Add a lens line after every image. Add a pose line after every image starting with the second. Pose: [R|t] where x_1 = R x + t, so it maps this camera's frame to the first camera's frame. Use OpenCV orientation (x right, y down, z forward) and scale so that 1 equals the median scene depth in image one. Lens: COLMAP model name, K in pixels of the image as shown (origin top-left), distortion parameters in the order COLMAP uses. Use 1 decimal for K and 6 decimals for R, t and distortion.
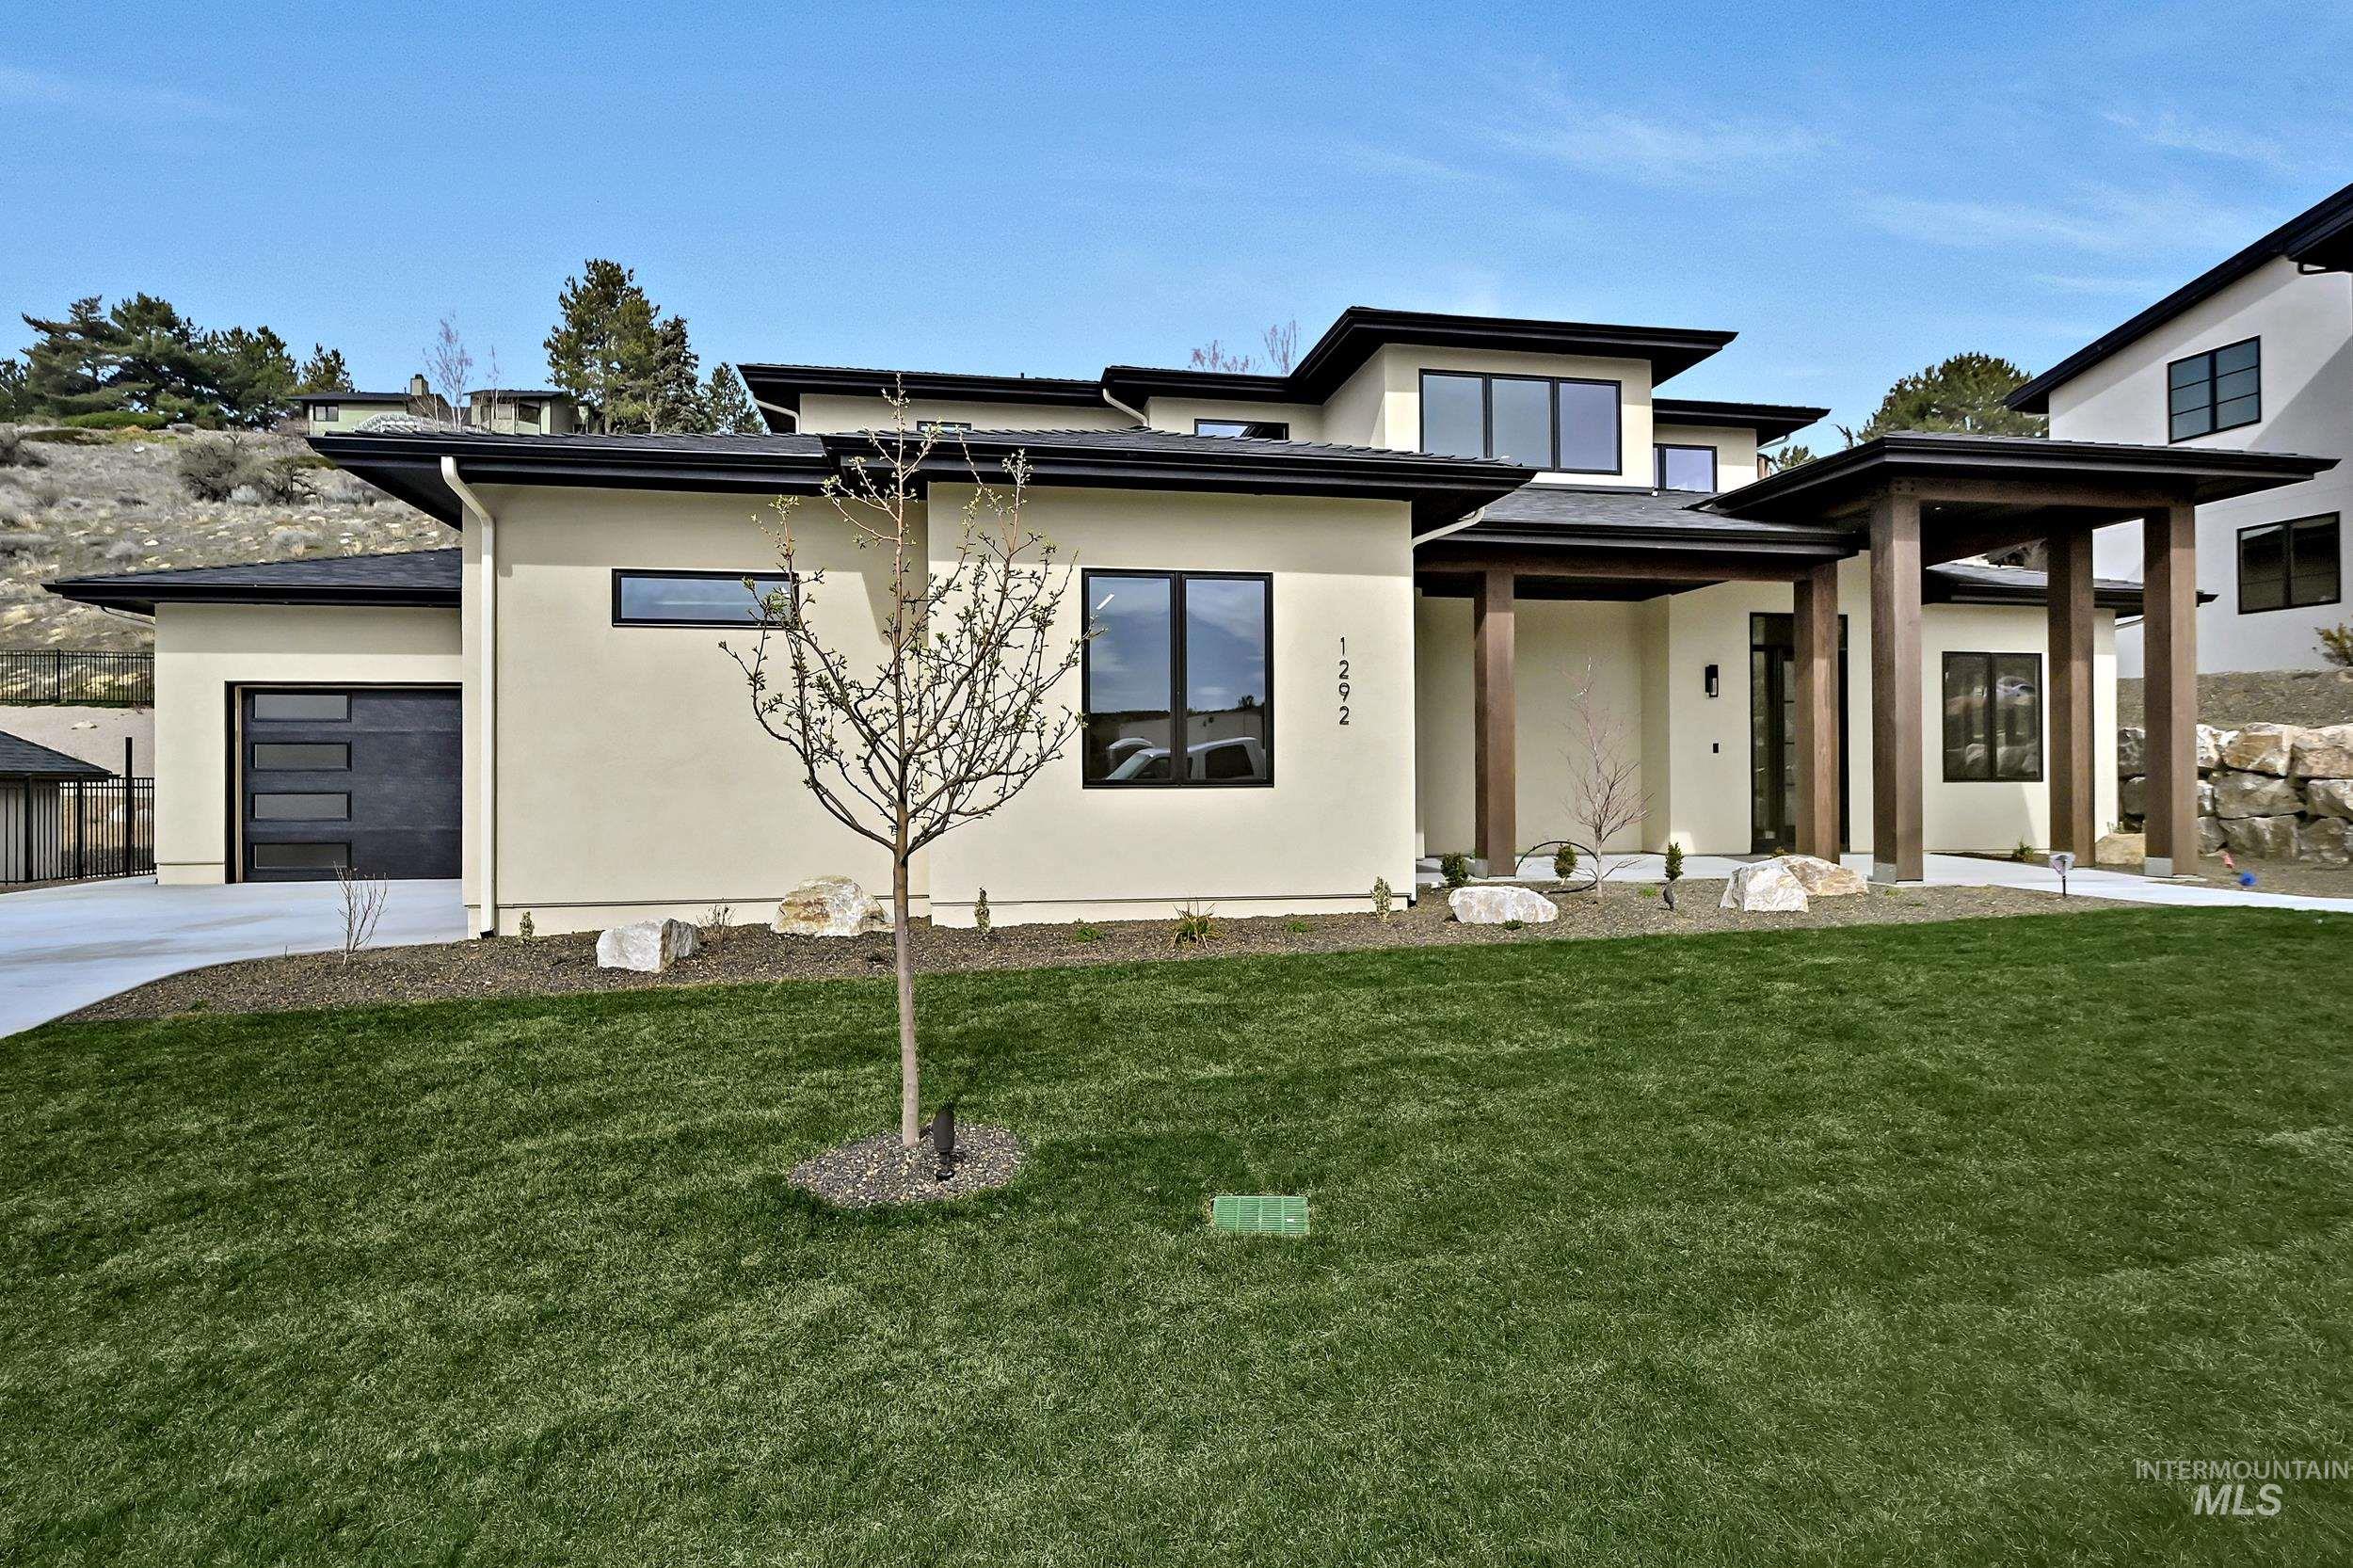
lens RADIAL K [[1199.4, 0, 1186.0], [0, 1199.4, 790.9], [0, 0, 1]] dist [-0.002542, 0.000827]
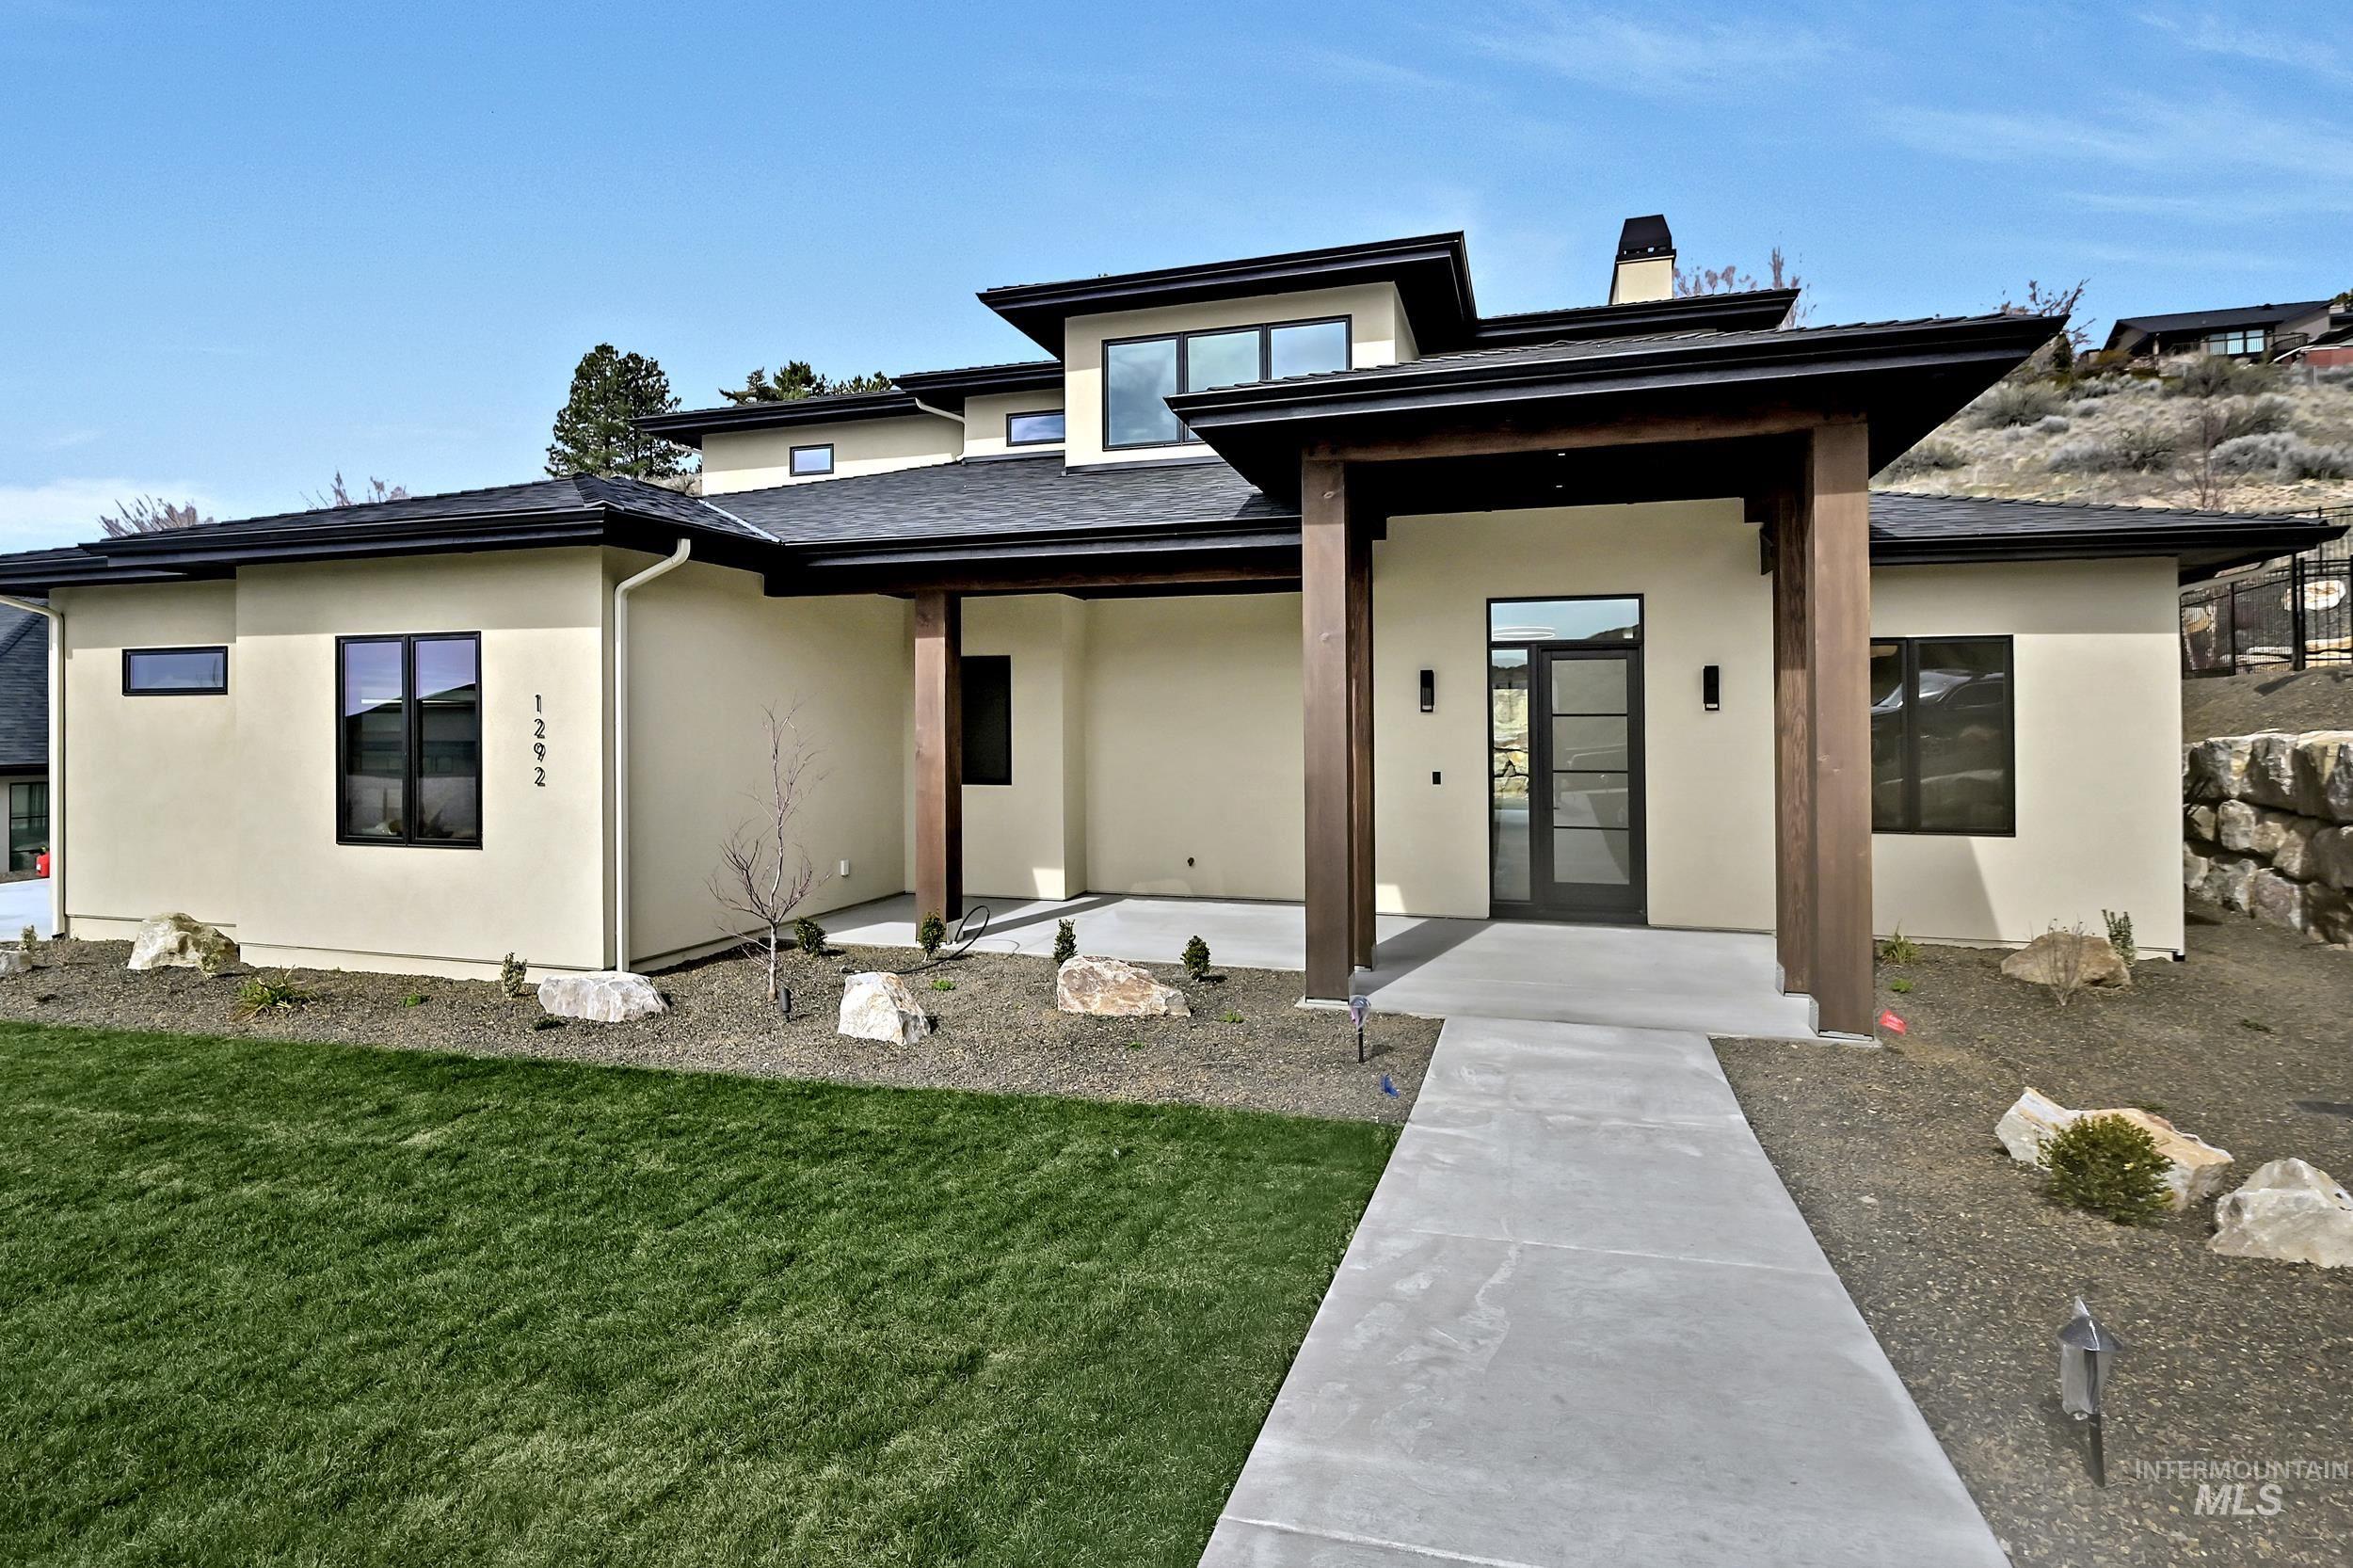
lens RADIAL K [[1199.4, 0, 1141.3], [0, 1199.4, 731.8], [0, 0, 1]] dist [-0.002542, 0.000827]
pose [[0.887106, 0.001917, -0.461561, 0.654304], [-0.005620, 0.999962, -0.006647, -0.062354], [0.461531, 0.008491, 0.887084, 0.246008]]
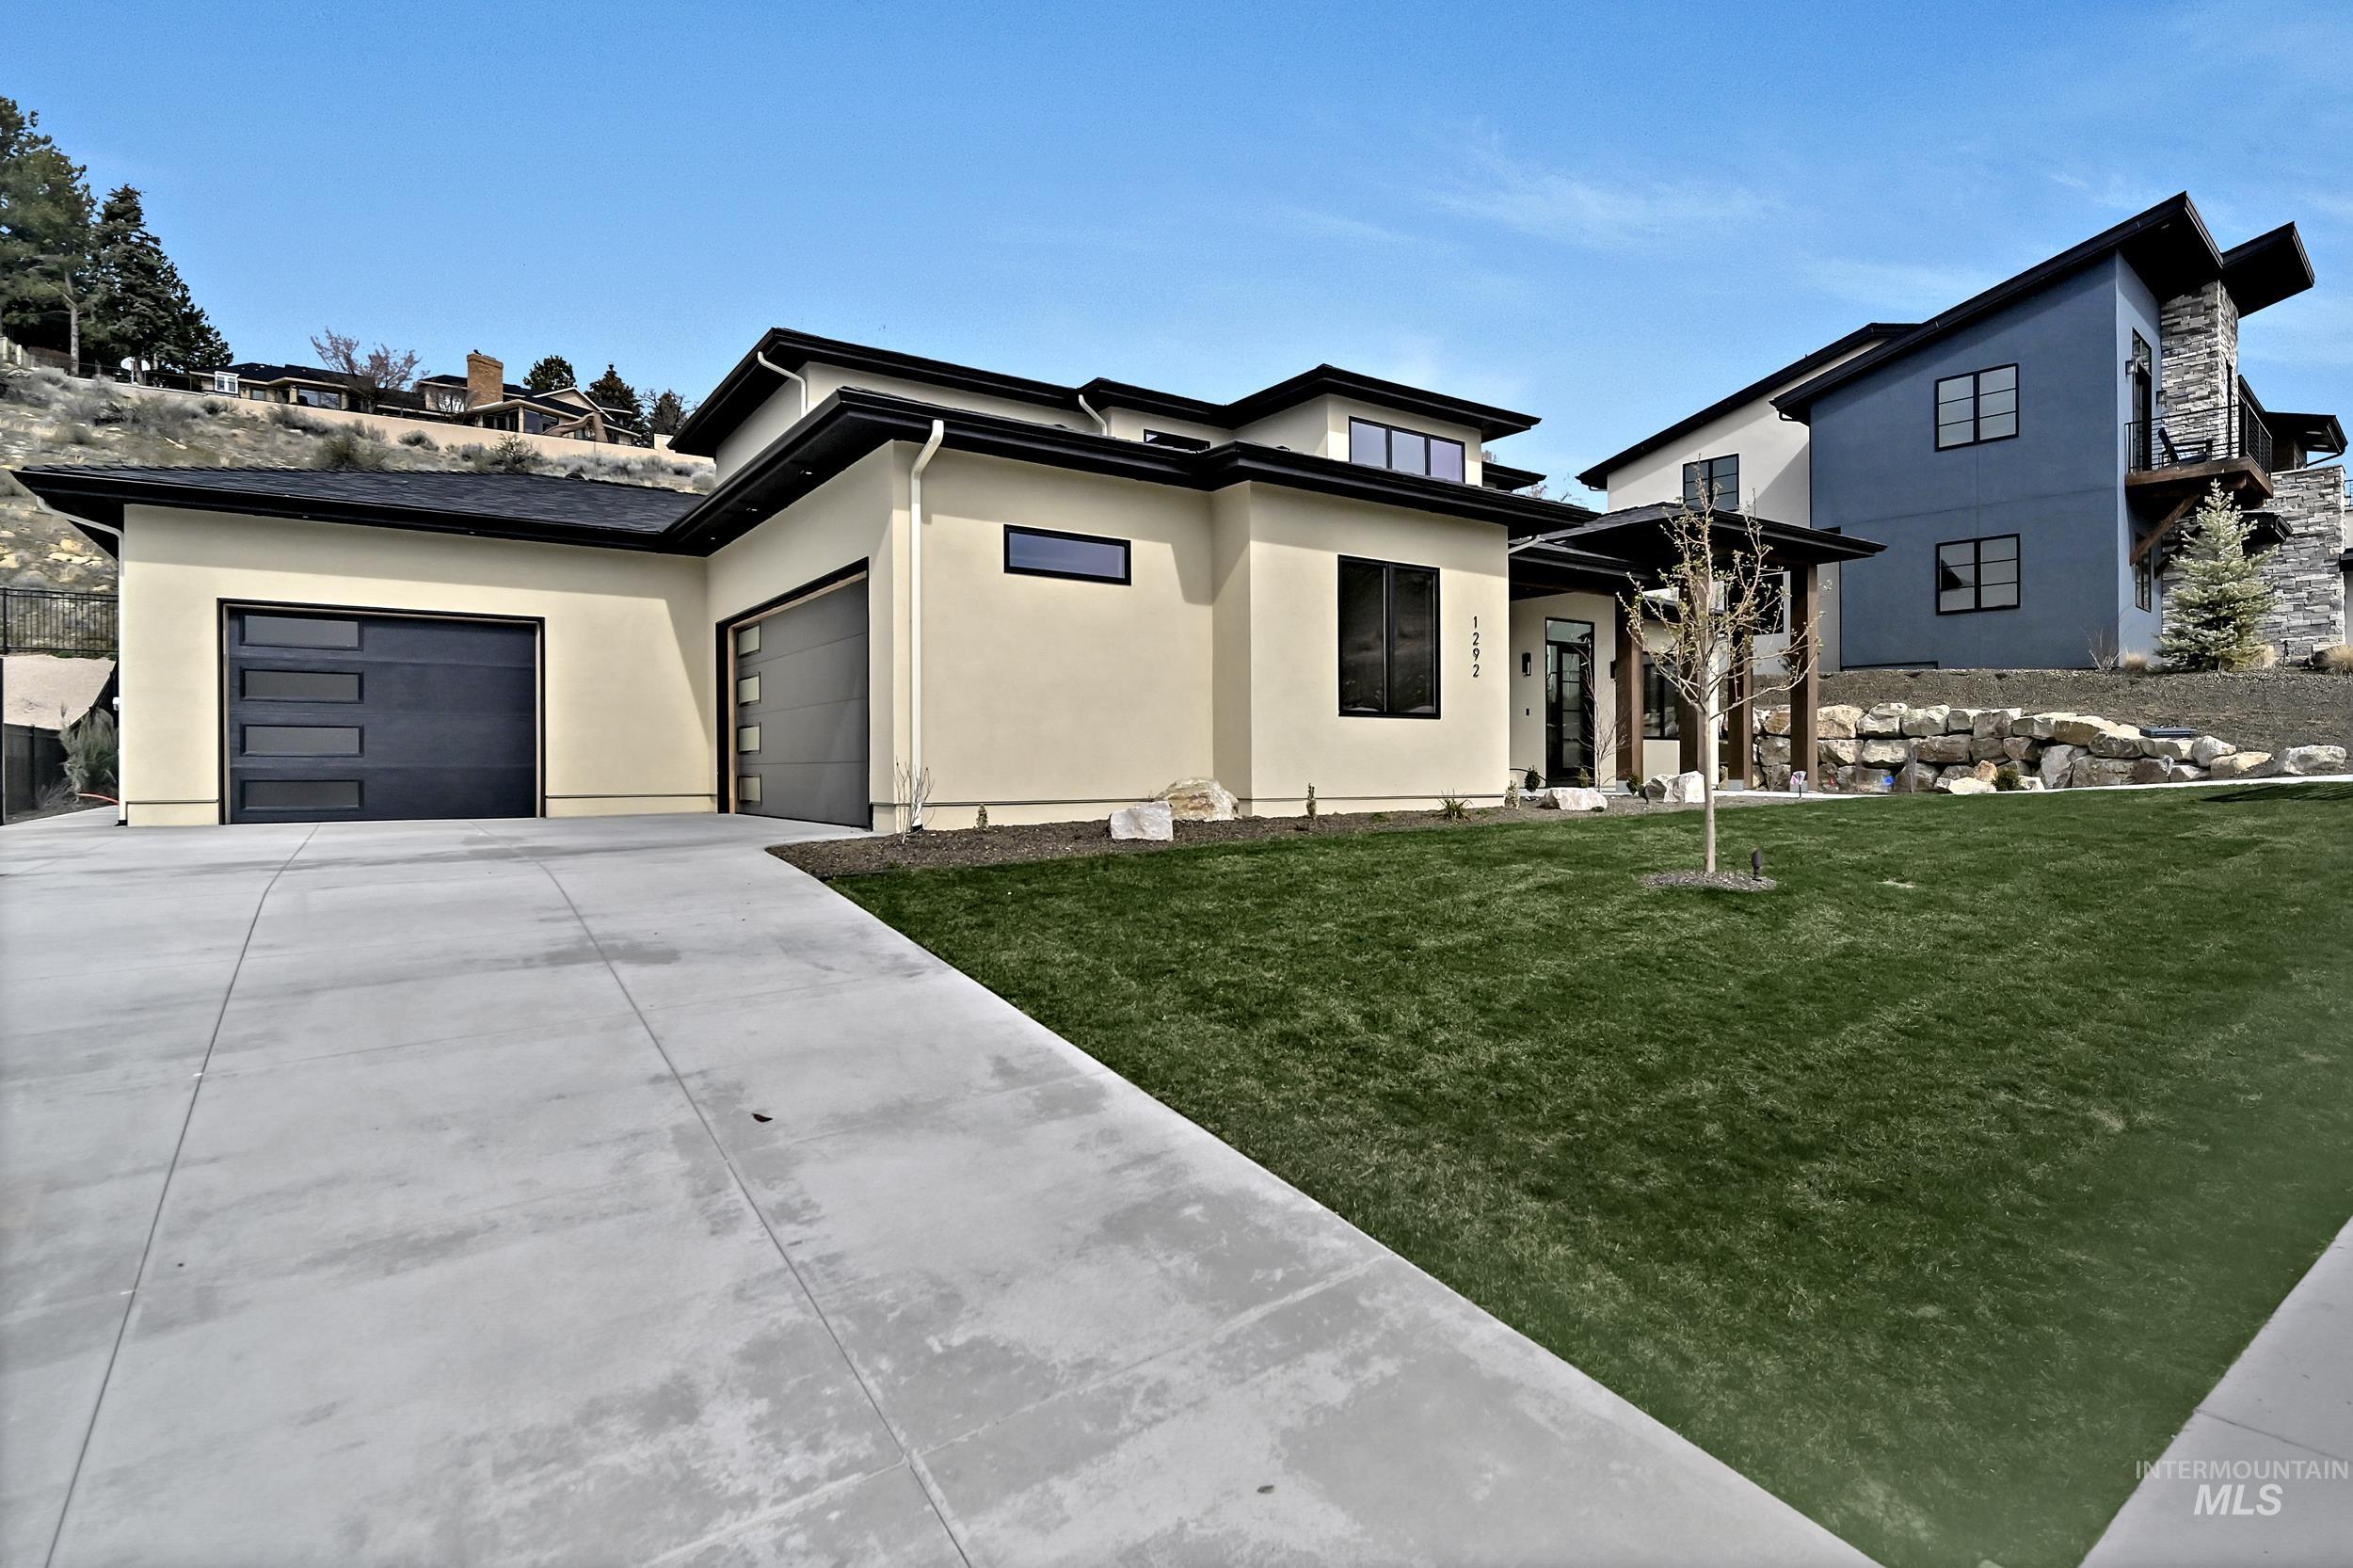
lens RADIAL K [[1199.4, 0, 1140.2], [0, 1199.4, 770.7], [0, 0, 1]] dist [-0.002542, 0.000827]
pose [[0.913012, 0.003533, 0.407916, -0.536720], [0.000633, 0.999949, -0.010078, 0.046212], [-0.407931, 0.009460, 0.912964, -0.093420]]
